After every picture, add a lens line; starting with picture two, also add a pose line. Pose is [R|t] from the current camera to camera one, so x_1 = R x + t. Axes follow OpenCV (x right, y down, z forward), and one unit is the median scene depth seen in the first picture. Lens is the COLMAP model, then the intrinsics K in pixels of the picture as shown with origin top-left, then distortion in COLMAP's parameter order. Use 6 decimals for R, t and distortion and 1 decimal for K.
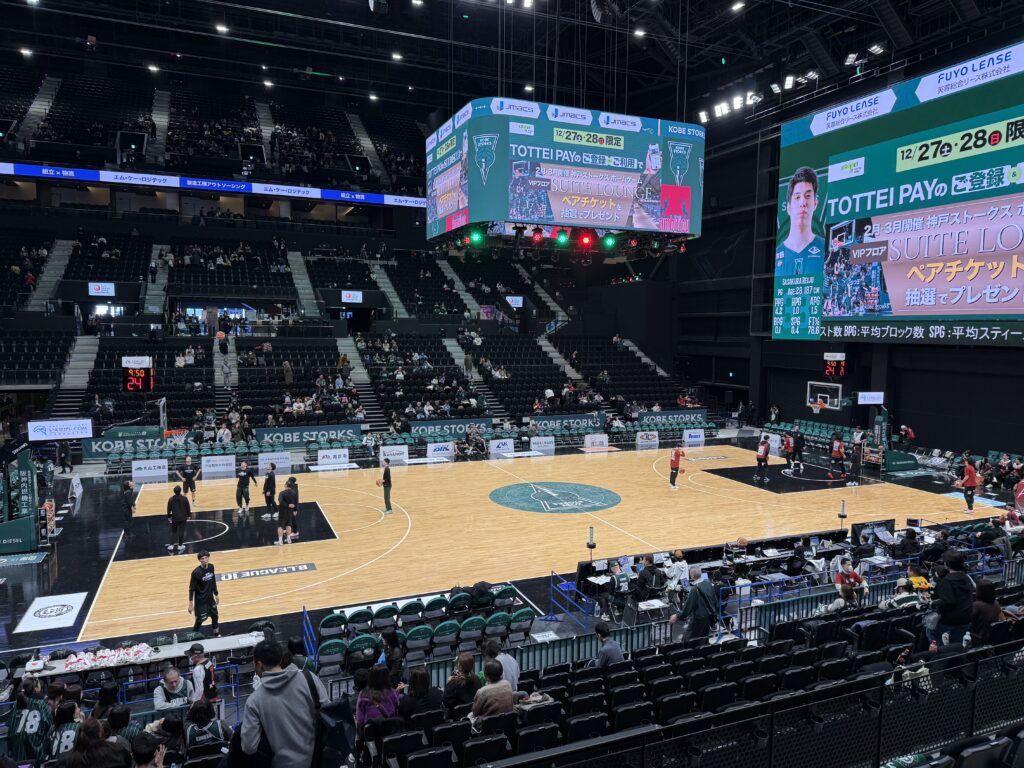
lens RADIAL K [[712.4, 0, 514.4], [0, 712.4, 384.8], [0, 0, 1]] dist [0.099863, -0.130474]
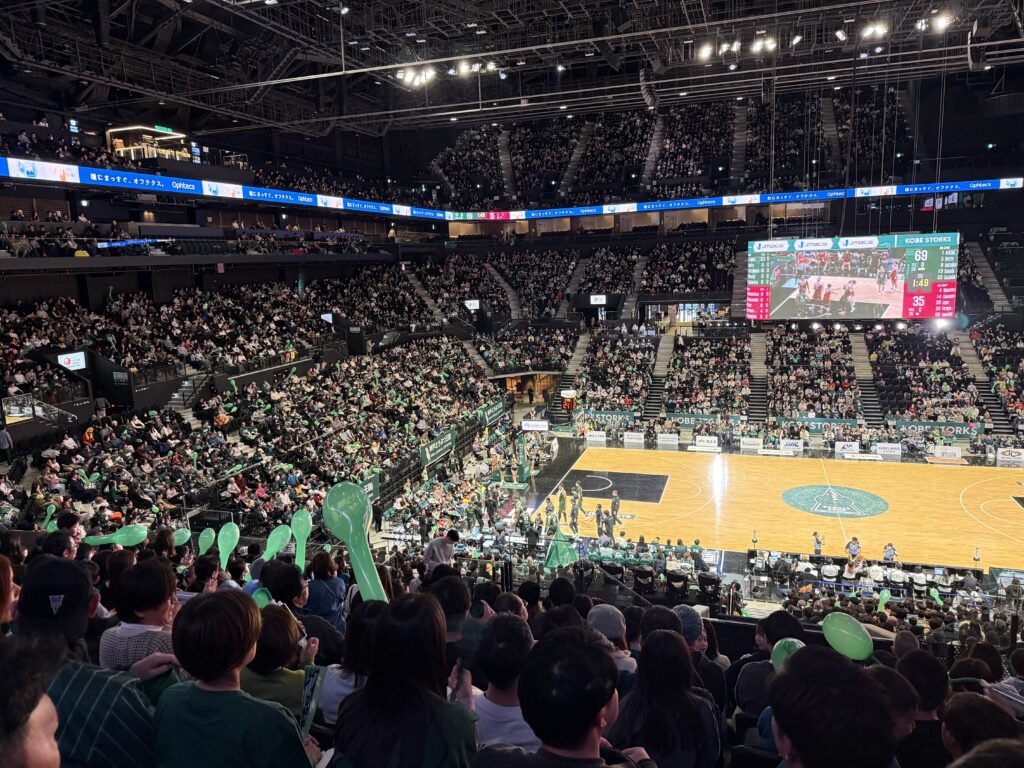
lens RADIAL K [[716.2, 0, 509.3], [0, 716.2, 377.3], [0, 0, 1]] dist [0.095381, -0.142423]
pose [[0.746788, 0.068090, -0.661567, 0.455734], [-0.004734, 0.995264, 0.097092, -0.188452], [0.665045, -0.069375, 0.743574, -0.370215]]
